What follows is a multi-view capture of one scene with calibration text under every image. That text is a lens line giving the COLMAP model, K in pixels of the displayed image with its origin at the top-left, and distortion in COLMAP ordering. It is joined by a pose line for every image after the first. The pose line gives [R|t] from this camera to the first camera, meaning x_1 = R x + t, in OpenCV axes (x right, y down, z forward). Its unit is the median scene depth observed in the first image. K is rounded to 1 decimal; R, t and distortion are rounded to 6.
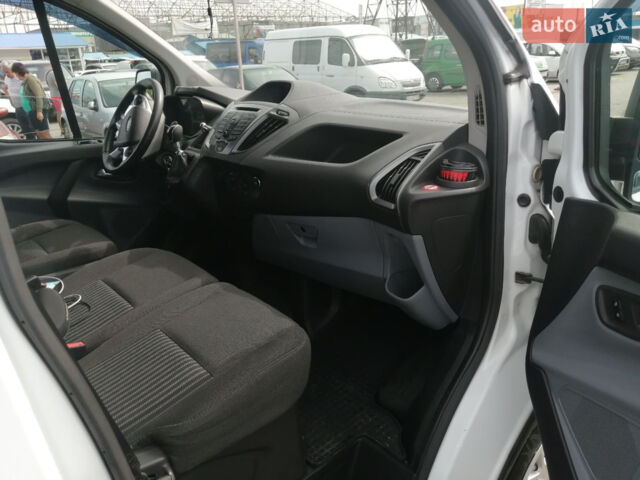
lens RADIAL K [[500.6, 0, 320.0], [0, 500.6, 240.0], [0, 0, 1]] dist [0.011373, -0.001073]
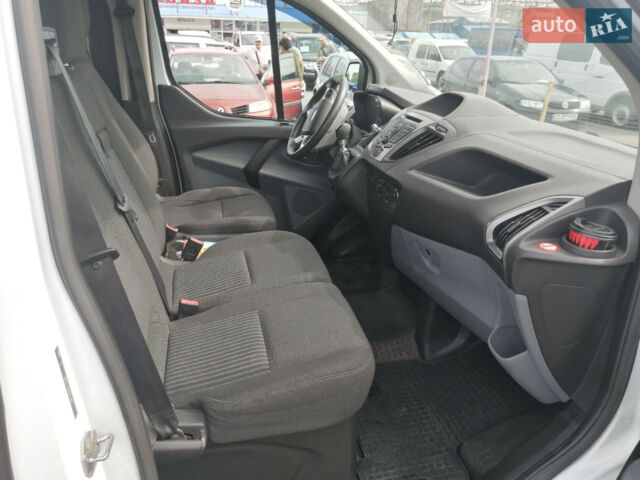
lens RADIAL K [[502.1, 0, 330.9], [0, 502.1, 242.3], [0, 0, 1]] dist [0.077485, -0.117227]
pose [[0.885764, 0.241660, -0.396261, 0.179599], [-0.228831, 0.970161, 0.080147, -0.074016], [0.403805, 0.019685, 0.914633, 0.035036]]
